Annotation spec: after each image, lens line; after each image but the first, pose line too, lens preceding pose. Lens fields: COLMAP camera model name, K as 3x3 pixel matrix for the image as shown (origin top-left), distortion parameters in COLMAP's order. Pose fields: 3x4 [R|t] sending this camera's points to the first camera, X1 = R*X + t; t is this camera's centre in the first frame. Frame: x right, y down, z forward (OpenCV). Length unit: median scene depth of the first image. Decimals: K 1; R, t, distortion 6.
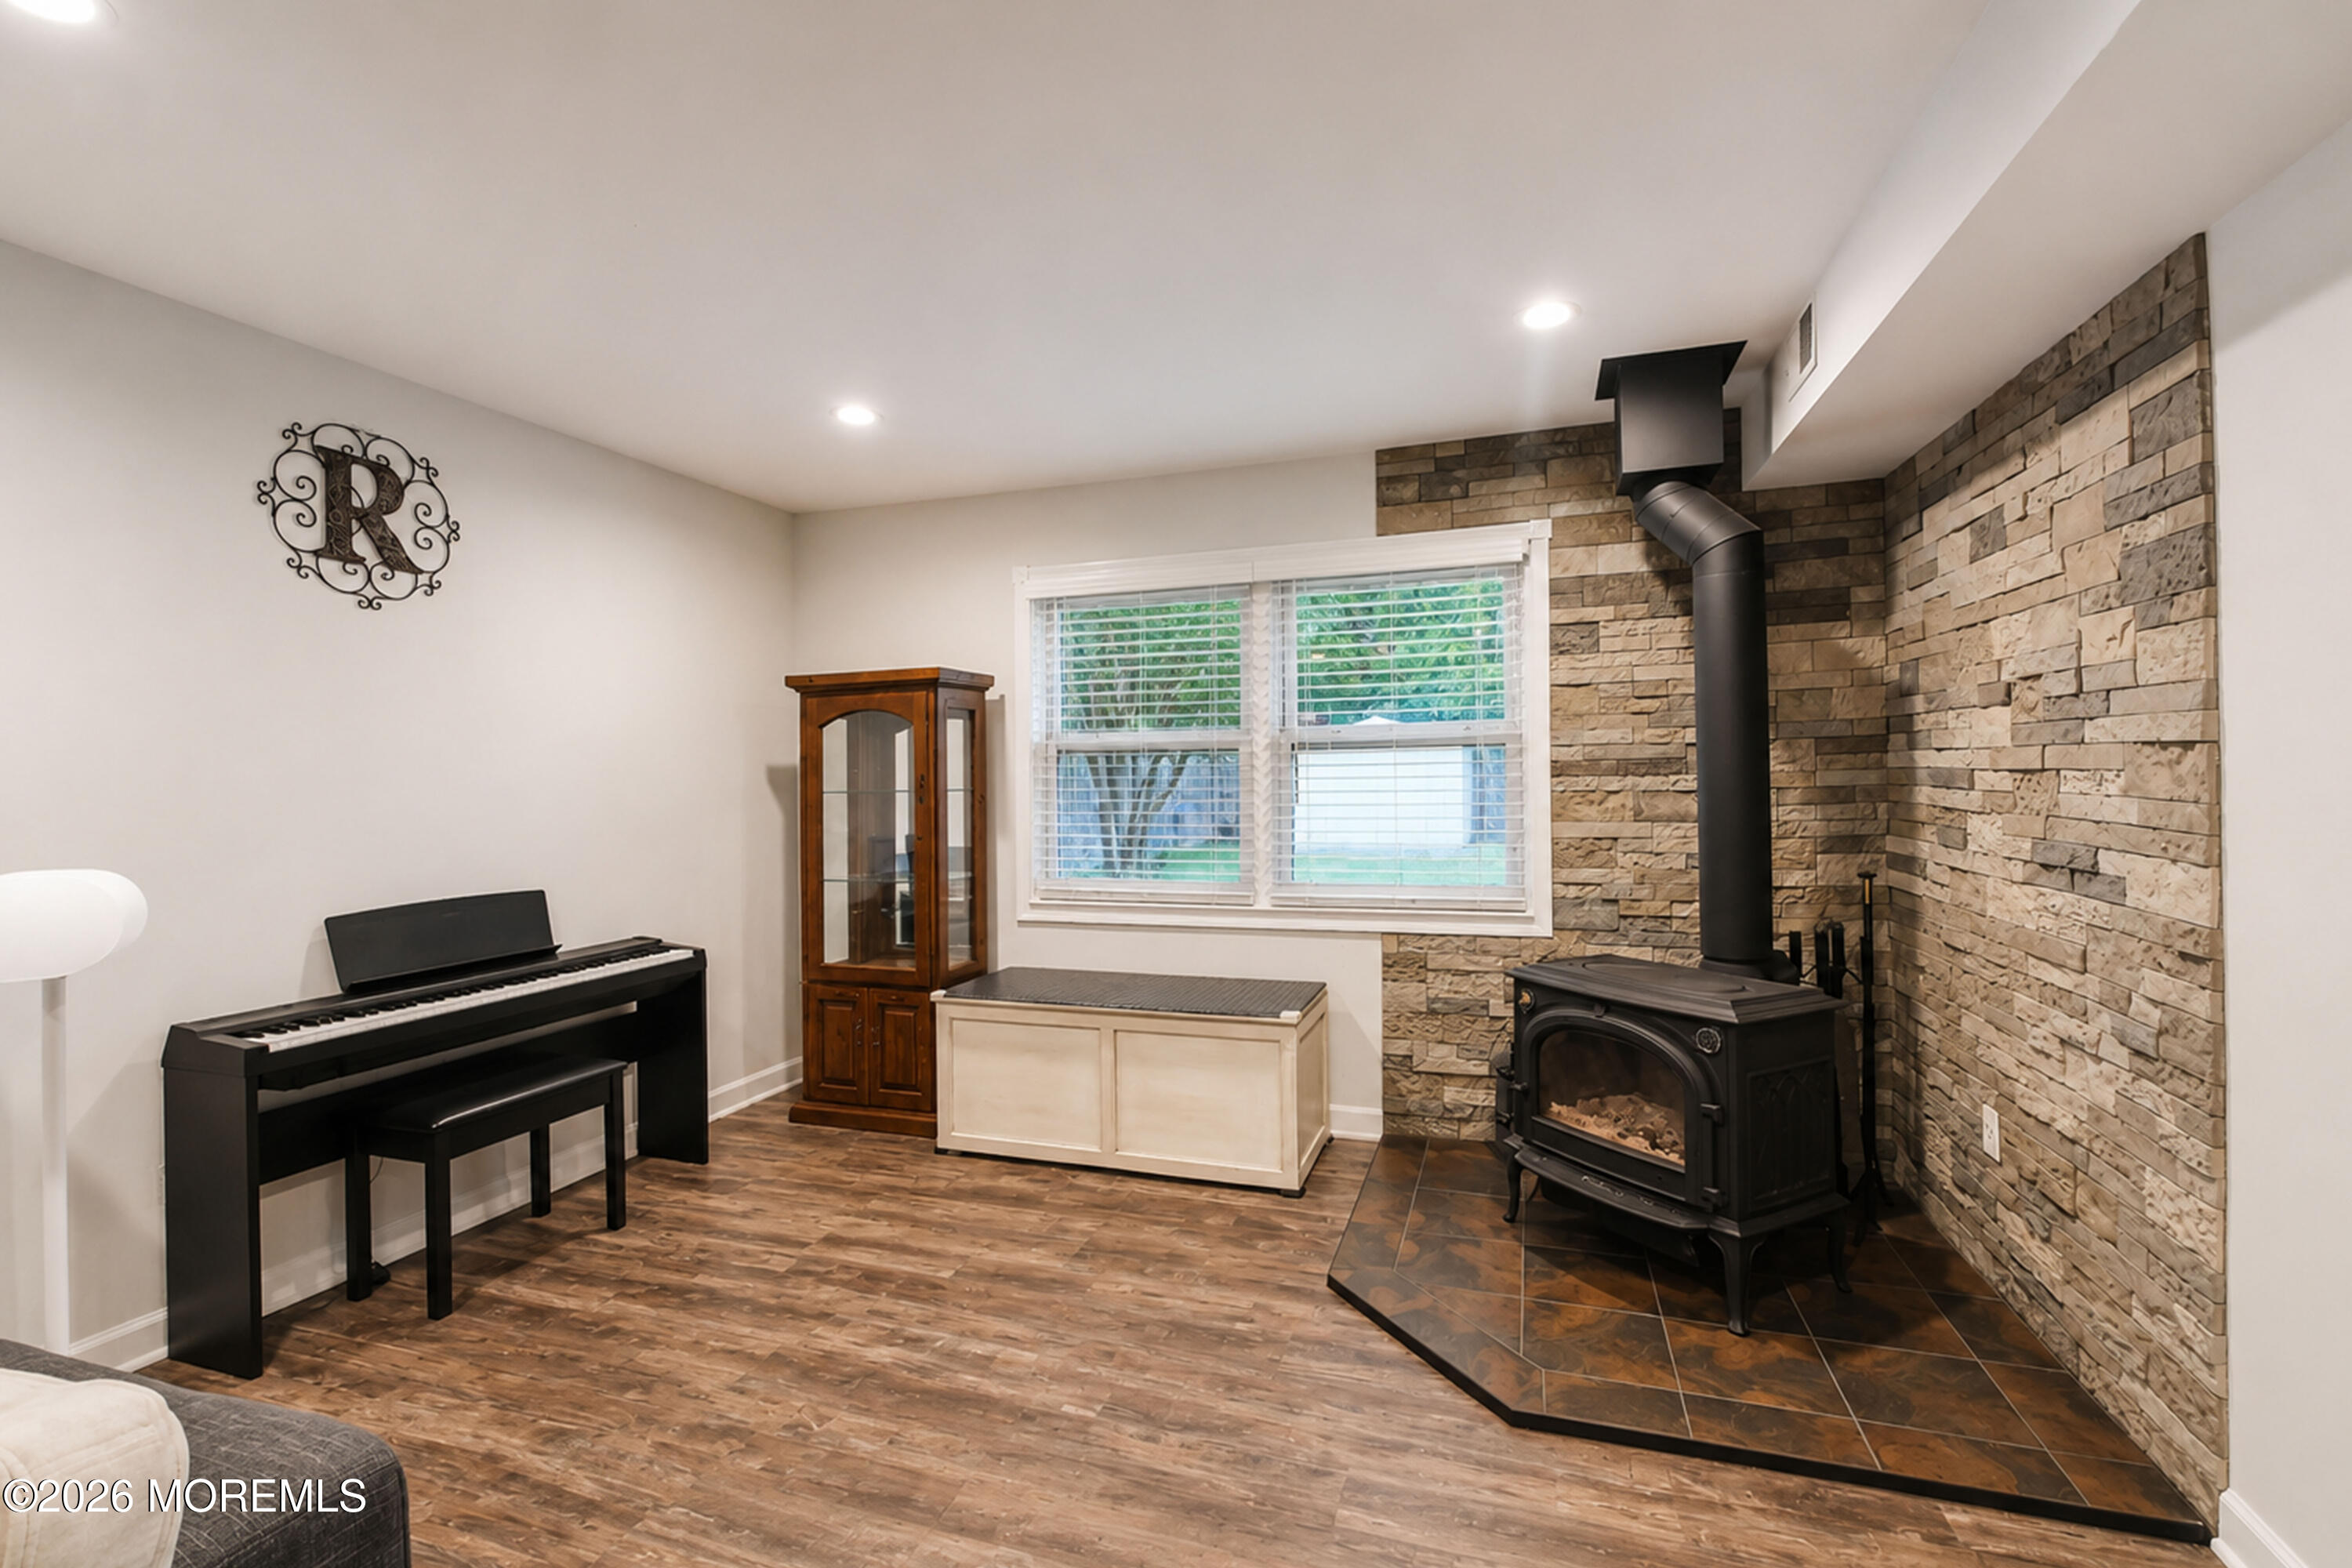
lens RADIAL K [[1041.5, 0, 1165.2], [0, 1041.5, 794.2], [0, 0, 1]] dist [-0.016717, 0.001427]
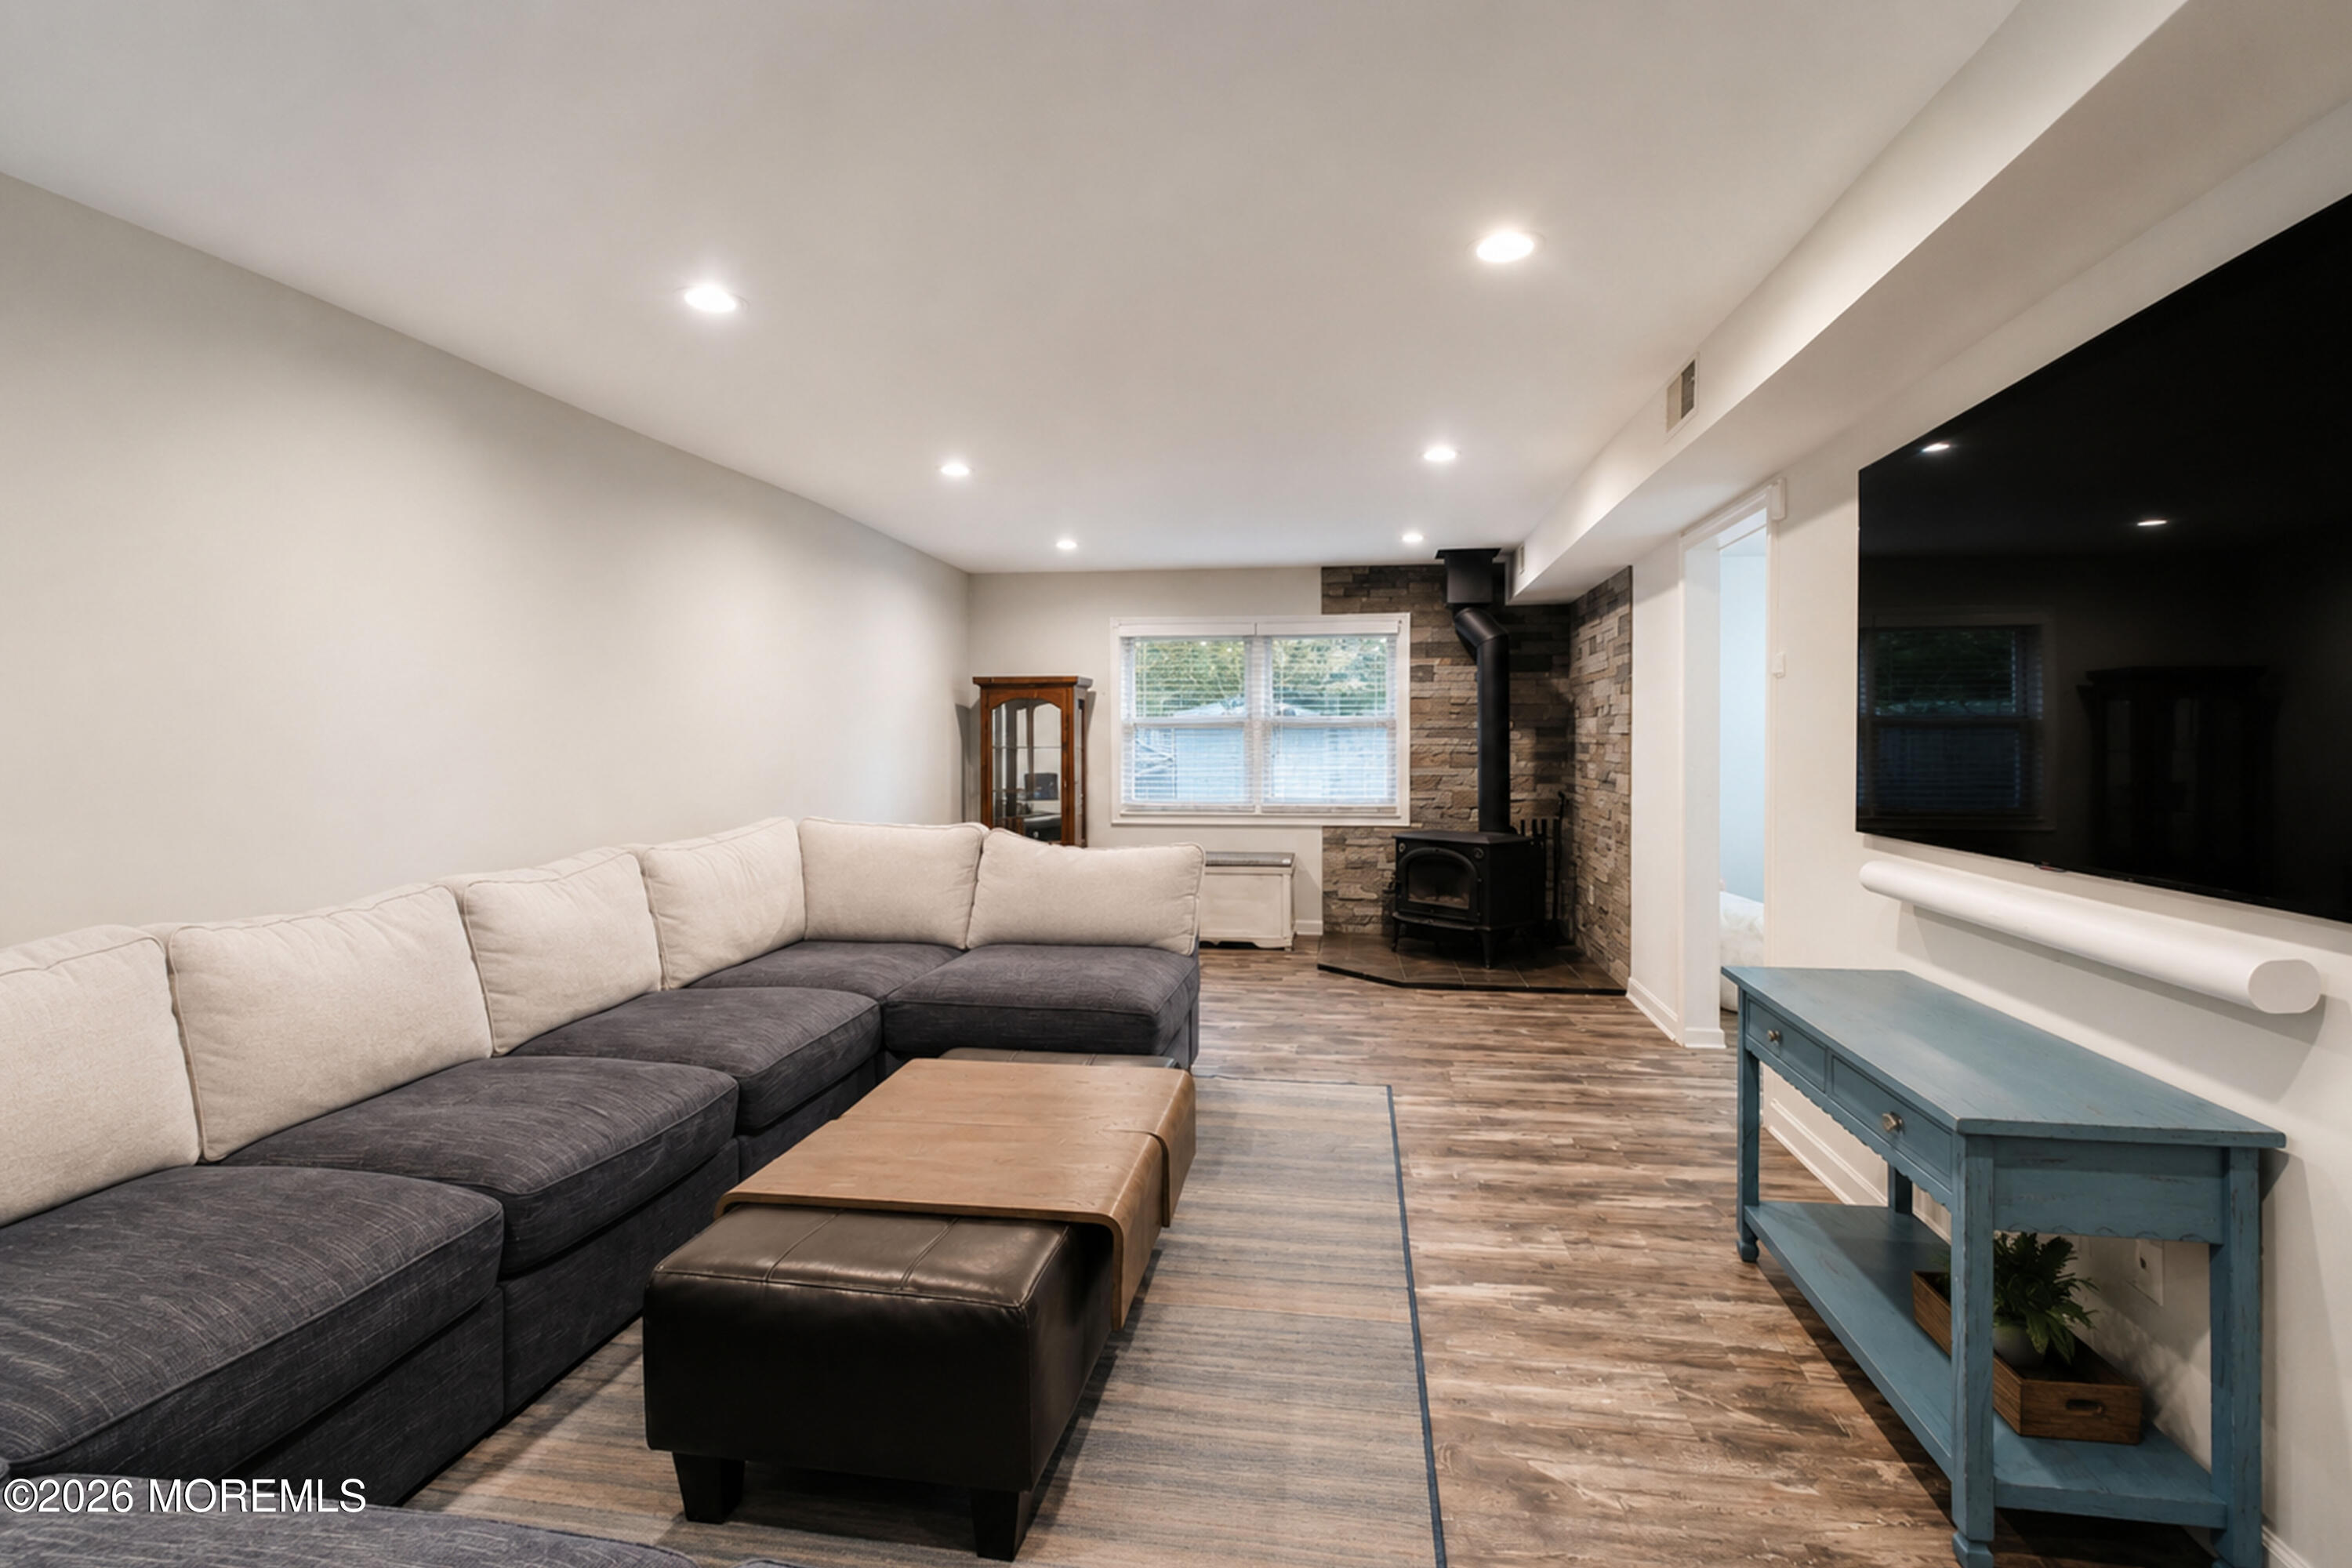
lens RADIAL K [[1041.5, 0, 1185.5], [0, 1041.5, 758.7], [0, 0, 1]] dist [-0.016717, 0.001427]
pose [[0.984623, 0.016372, 0.173921, -0.407245], [-0.015128, 0.999850, -0.008475, 0.034422], [-0.174034, 0.005713, 0.984723, -0.903234]]
